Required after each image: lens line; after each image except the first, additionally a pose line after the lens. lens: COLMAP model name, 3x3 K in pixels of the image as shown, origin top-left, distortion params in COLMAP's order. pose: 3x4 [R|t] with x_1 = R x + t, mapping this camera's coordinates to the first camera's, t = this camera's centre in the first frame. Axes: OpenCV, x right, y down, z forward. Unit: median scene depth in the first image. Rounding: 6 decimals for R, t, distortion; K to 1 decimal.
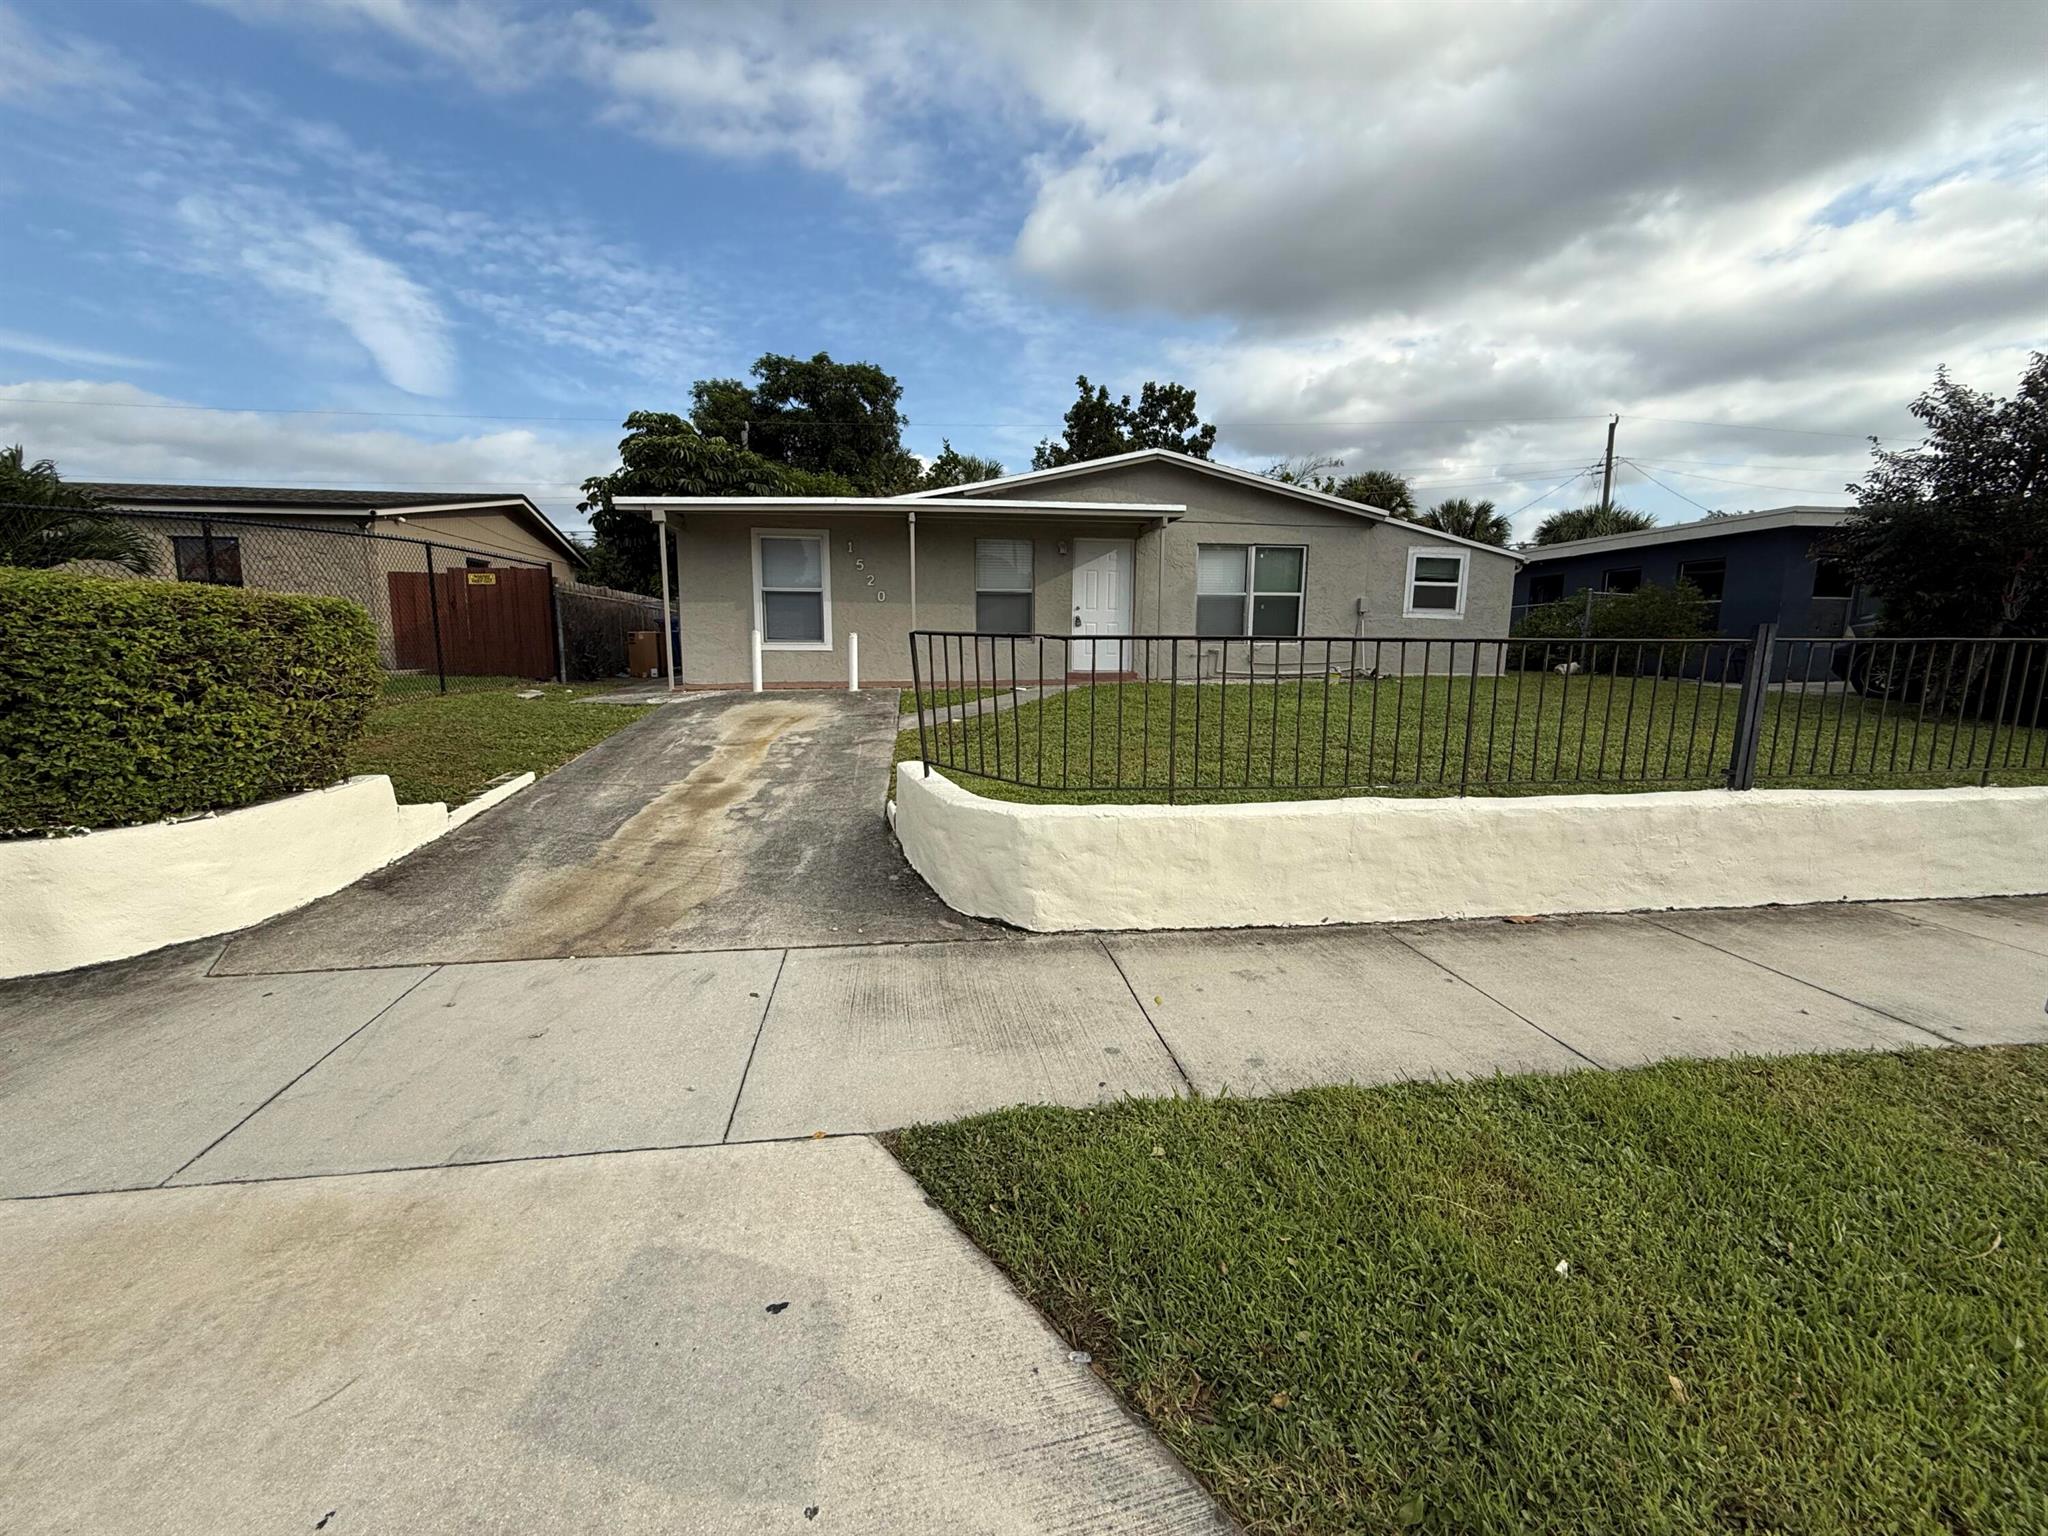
lens RADIAL K [[813.3, 0, 1020.9], [0, 813.3, 759.4], [0, 0, 1]] dist [-0.000489, -0.000273]
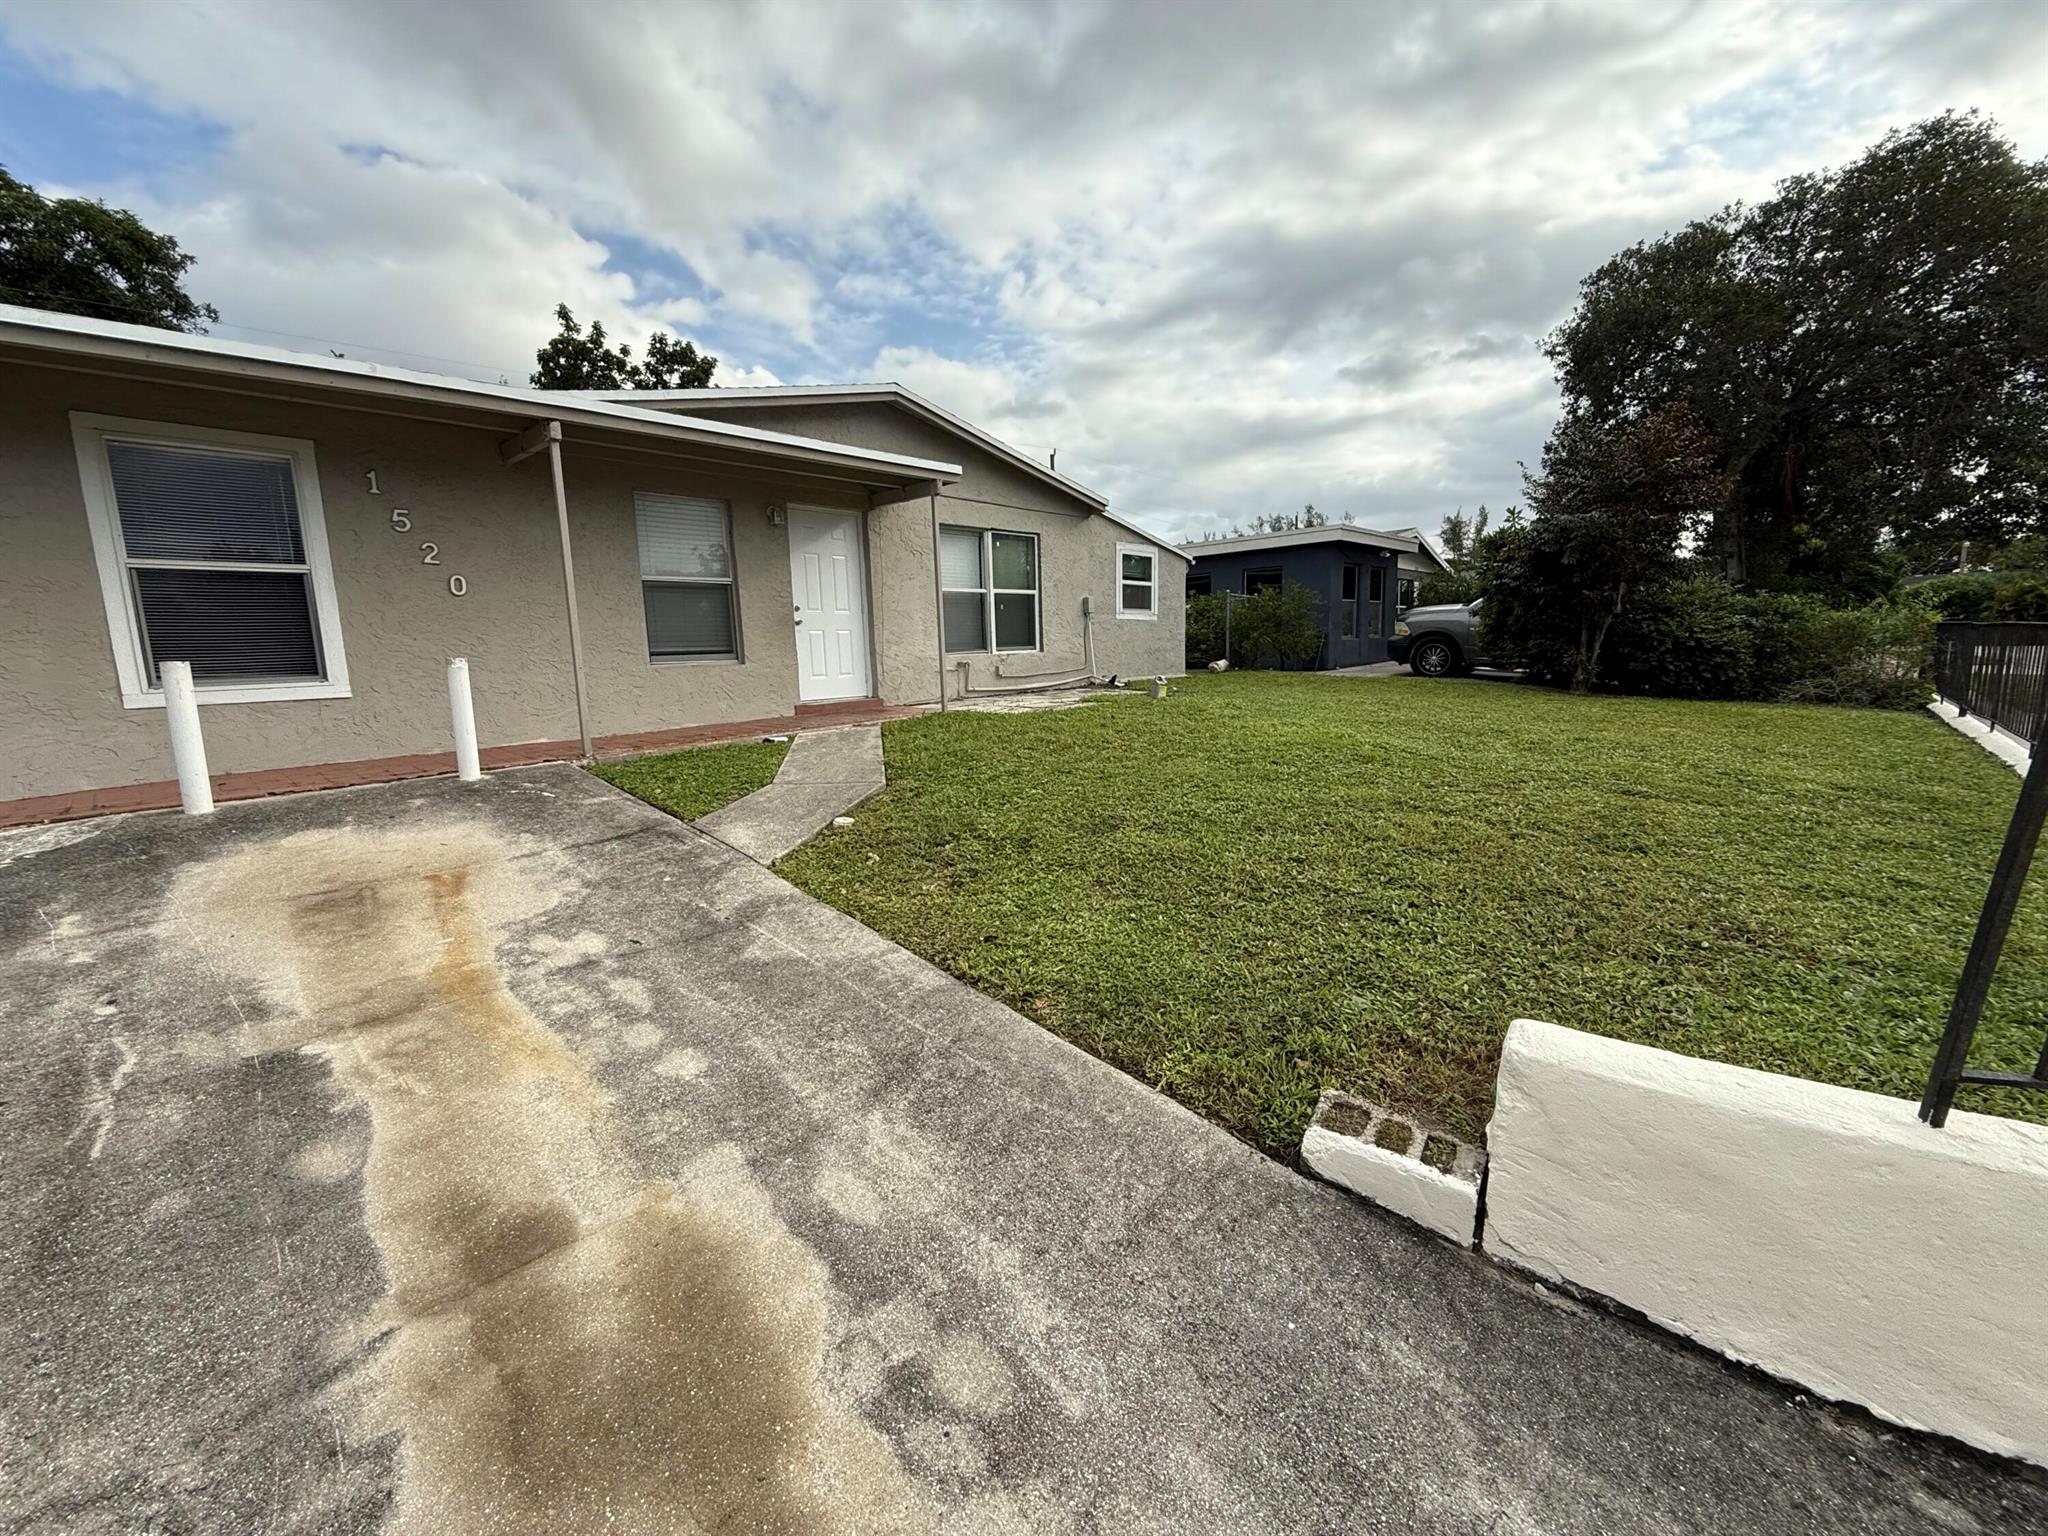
lens RADIAL K [[813.3, 0, 1017.8], [0, 813.3, 759.8], [0, 0, 1]] dist [-0.000489, -0.000273]
pose [[0.782814, -0.114977, 0.611541, -0.201790], [0.120168, 0.992214, 0.032725, -0.060112], [-0.610542, 0.047870, 0.790535, 0.349378]]
